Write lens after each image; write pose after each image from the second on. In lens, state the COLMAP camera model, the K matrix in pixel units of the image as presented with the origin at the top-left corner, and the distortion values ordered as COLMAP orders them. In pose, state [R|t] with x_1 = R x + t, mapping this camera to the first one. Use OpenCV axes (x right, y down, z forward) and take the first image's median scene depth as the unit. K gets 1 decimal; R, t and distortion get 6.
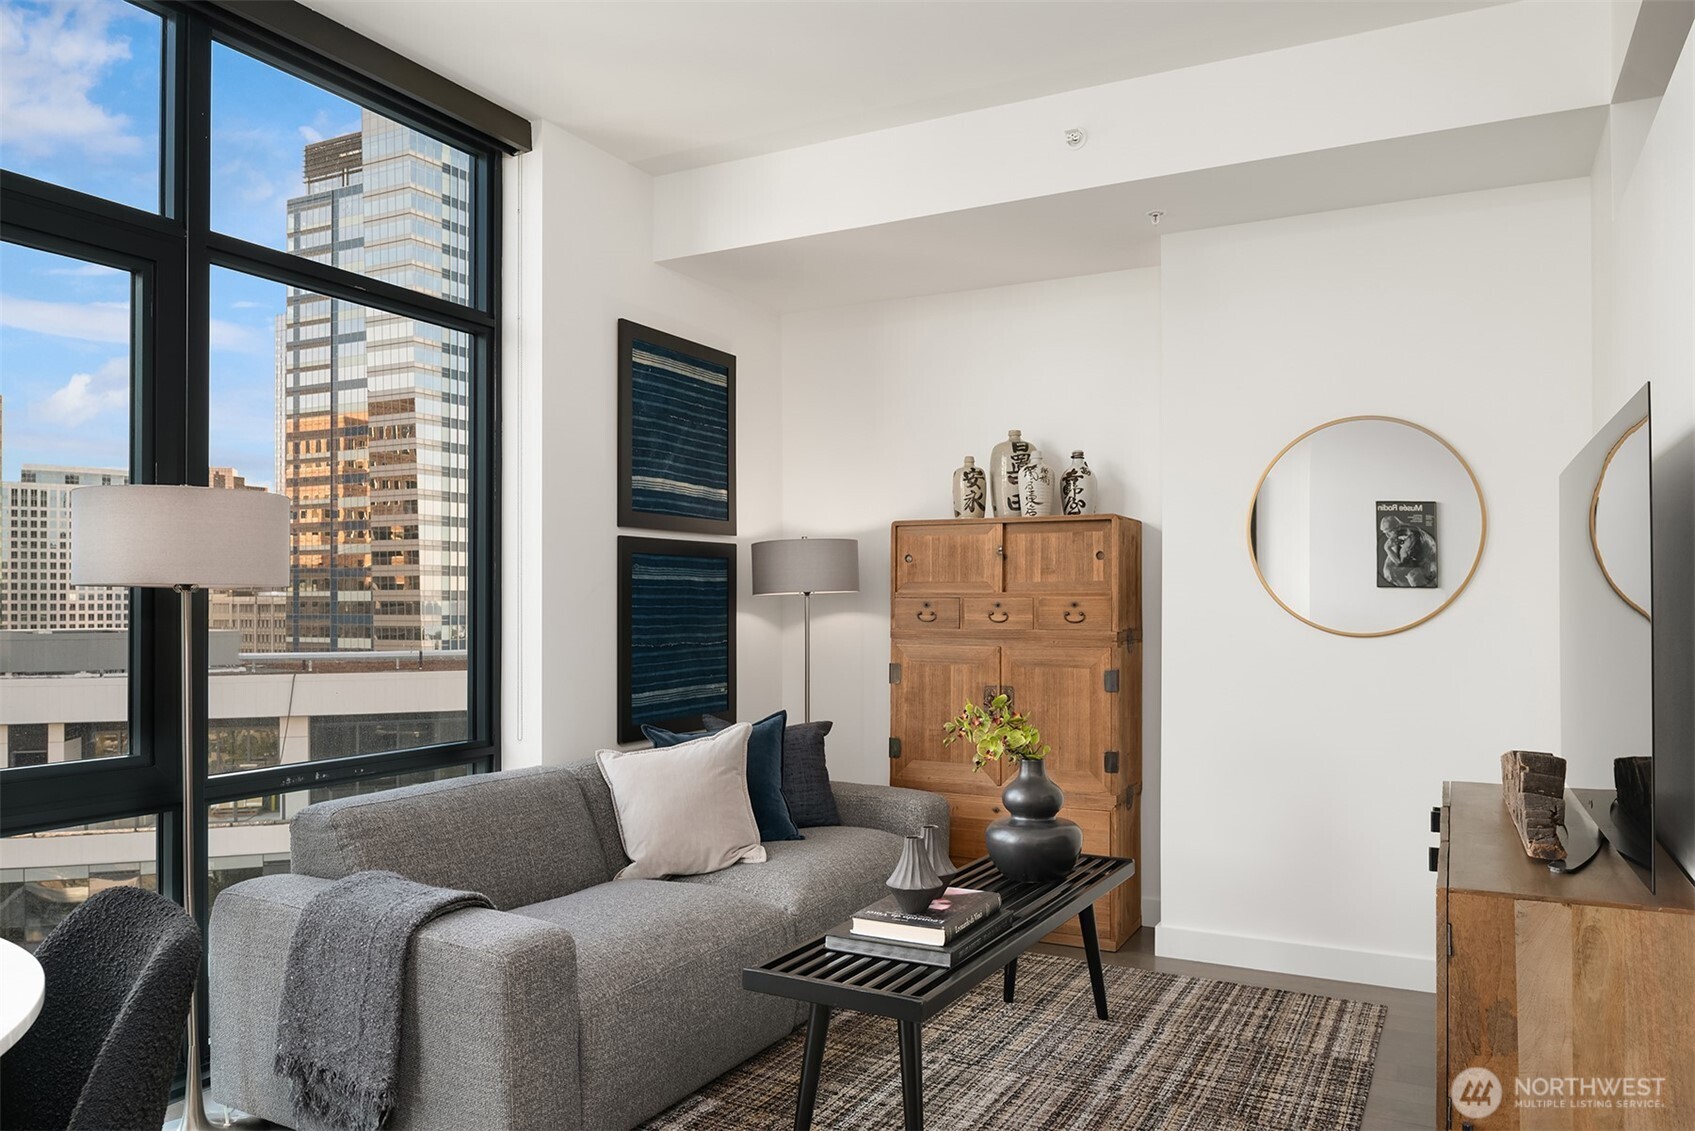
lens RADIAL K [[1170.0, 0, 845.9], [0, 1170.0, 611.1], [0, 0, 1]] dist [-0.008996, -0.004040]
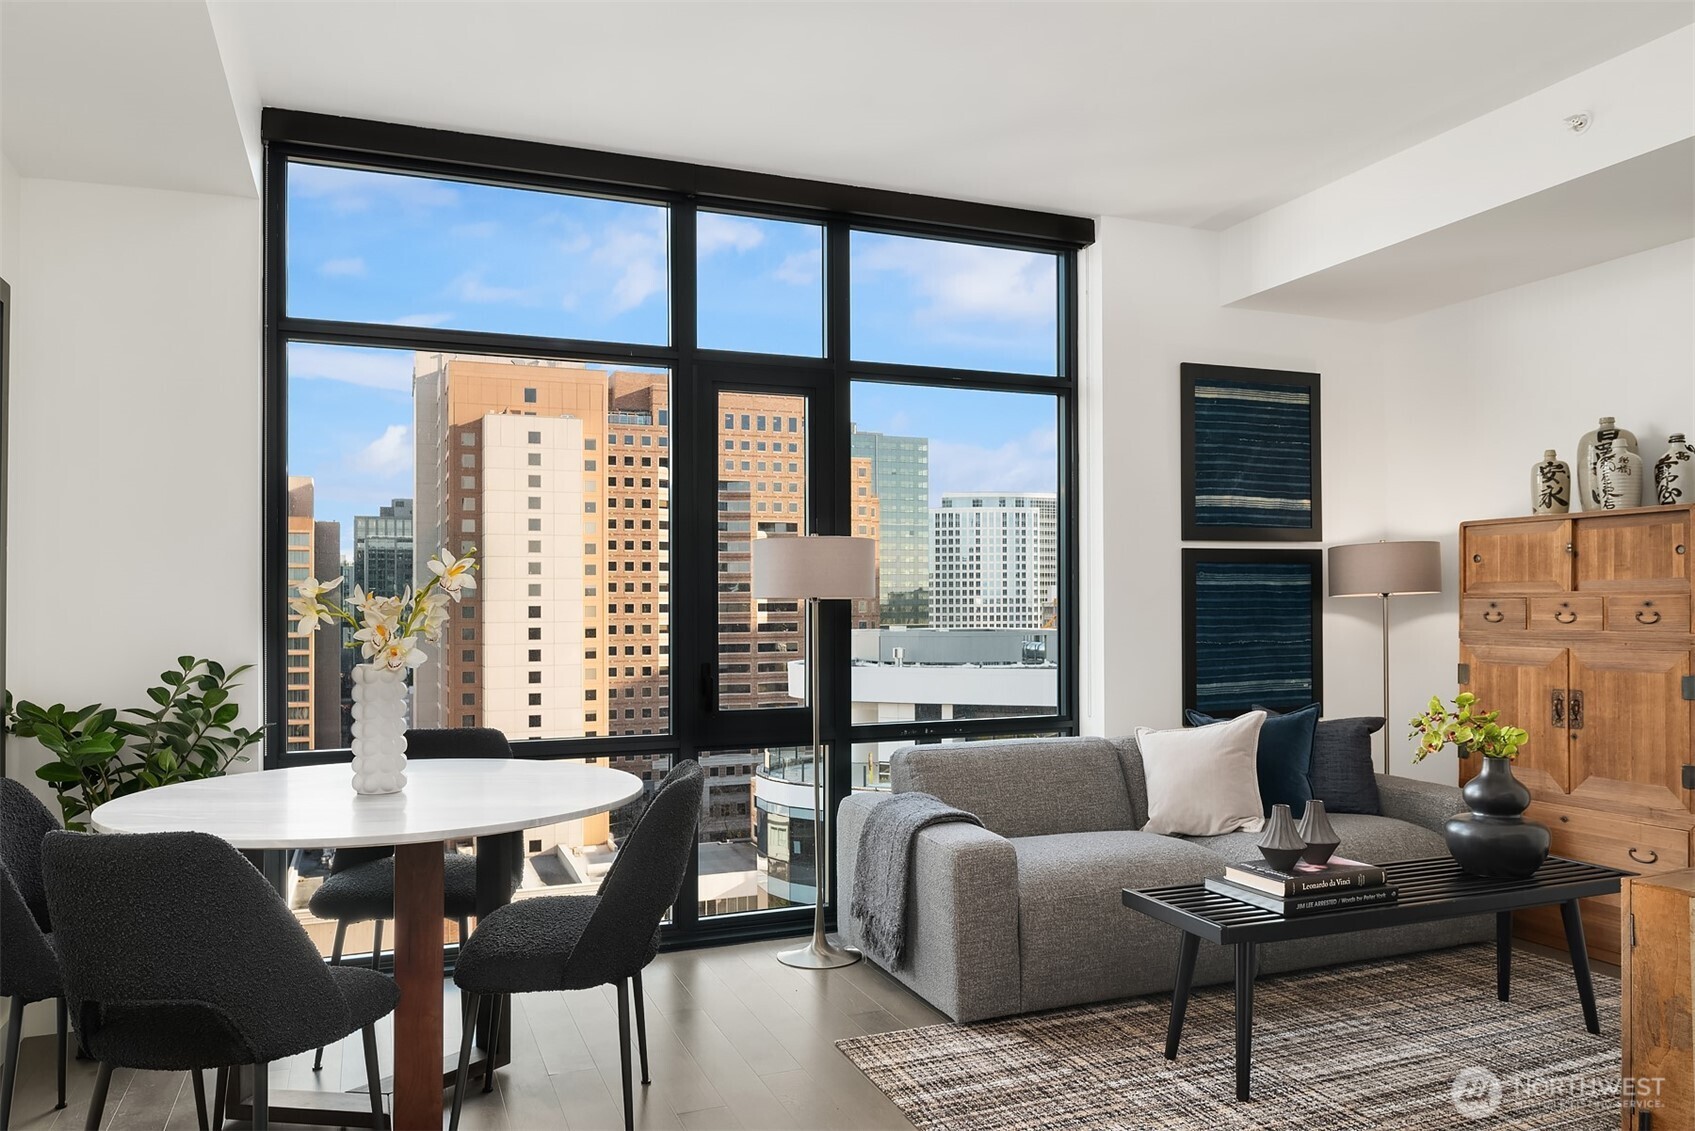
lens RADIAL K [[1170.0, 0, 845.9], [0, 1170.0, 611.1], [0, 0, 1]] dist [-0.008996, -0.004040]
pose [[0.762633, -0.004680, -0.646814, 0.292197], [0.004294, 0.999988, -0.002172, -0.000536], [0.646817, -0.001121, 0.762644, -0.105229]]
